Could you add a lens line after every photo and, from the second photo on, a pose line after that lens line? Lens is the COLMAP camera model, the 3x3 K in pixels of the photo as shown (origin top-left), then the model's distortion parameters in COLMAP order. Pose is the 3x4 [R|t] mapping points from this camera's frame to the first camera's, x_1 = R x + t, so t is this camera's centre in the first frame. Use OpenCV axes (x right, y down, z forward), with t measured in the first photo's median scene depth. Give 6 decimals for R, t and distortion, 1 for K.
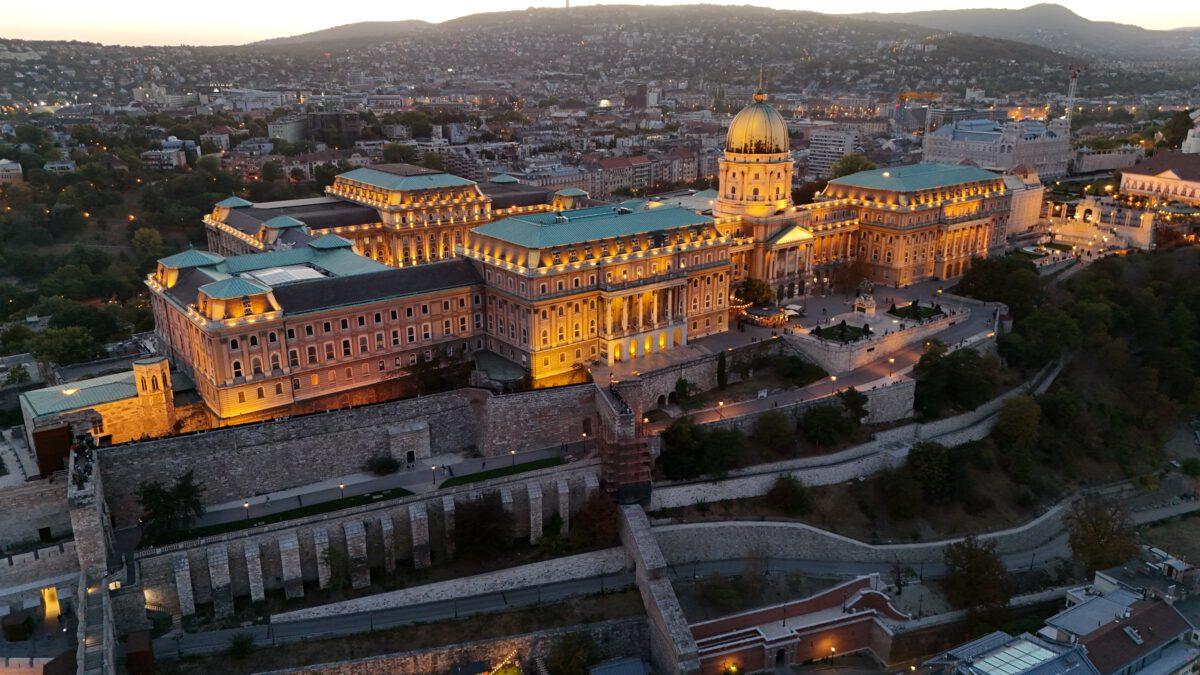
lens RADIAL K [[885.6, 0, 600.0], [0, 885.6, 337.5], [0, 0, 1]] dist [0.106507, -0.124322]
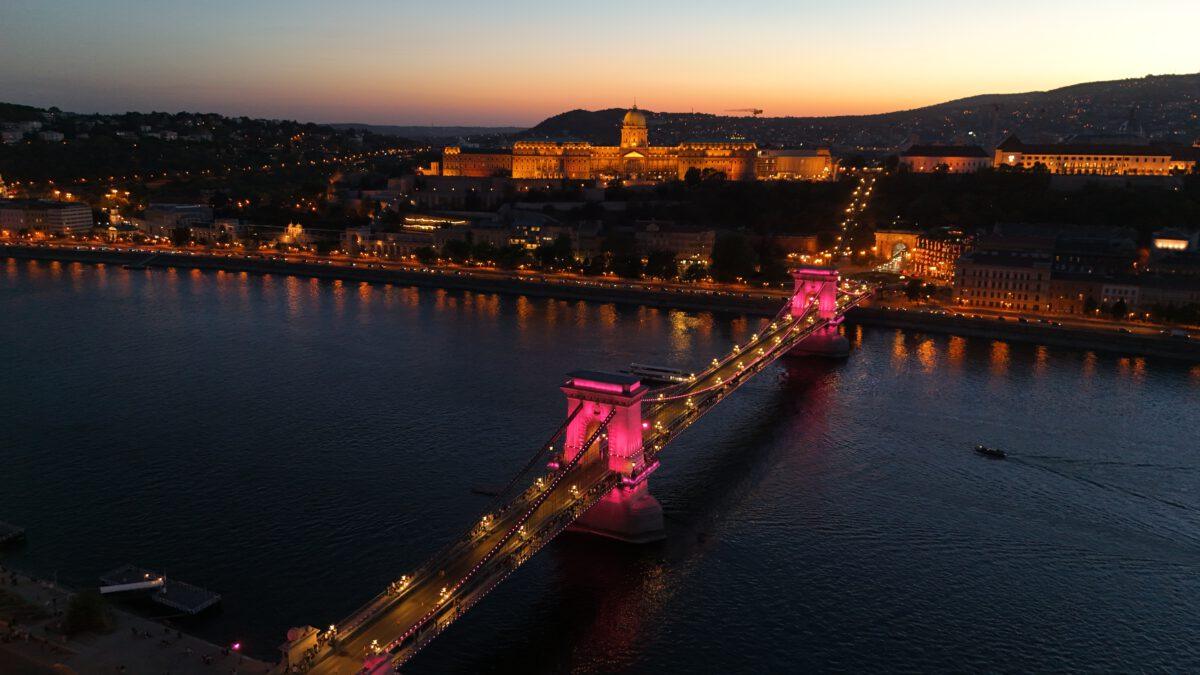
lens RADIAL K [[885.6, 0, 600.0], [0, 885.6, 337.5], [0, 0, 1]] dist [0.106507, -0.124322]
pose [[0.764427, 0.152805, -0.626340, 2.532475], [-0.201415, 0.979482, -0.006862, 0.626851], [0.612440, 0.131400, 0.779520, -1.503851]]
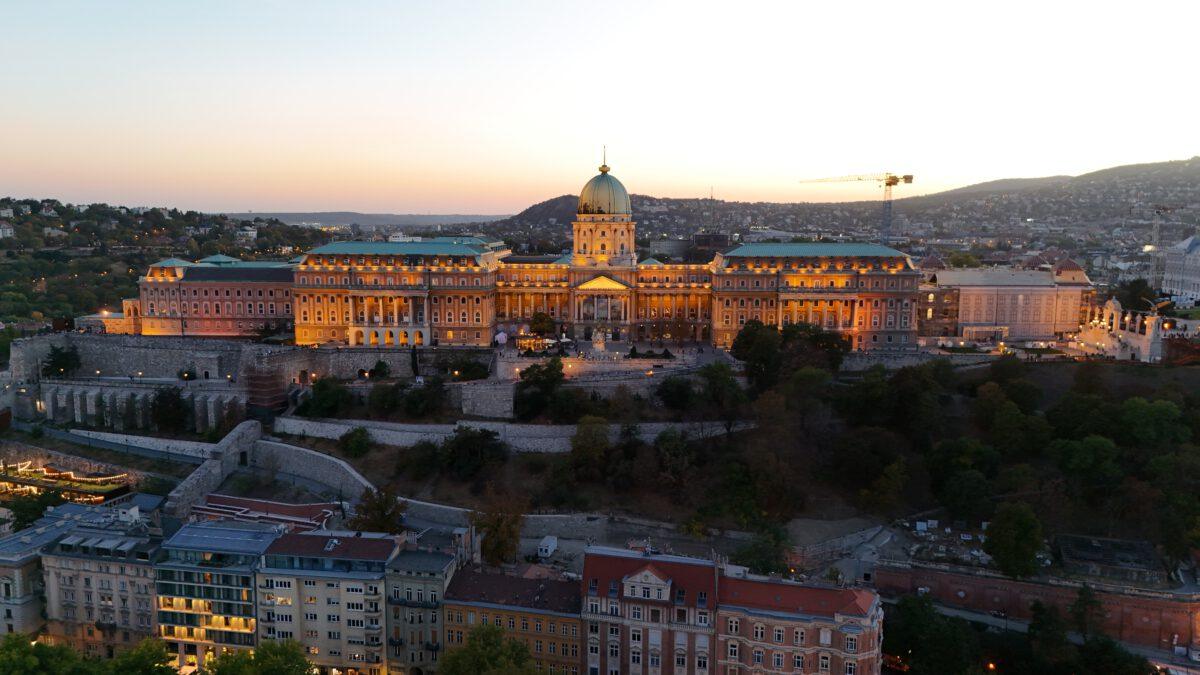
lens RADIAL K [[885.6, 0, 600.0], [0, 885.6, 337.5], [0, 0, 1]] dist [0.106507, -0.124322]
pose [[0.762614, 0.089984, -0.640565, 1.207234], [-0.197669, 0.975325, -0.098323, 0.080909], [0.615912, 0.201602, 0.761584, 0.196041]]
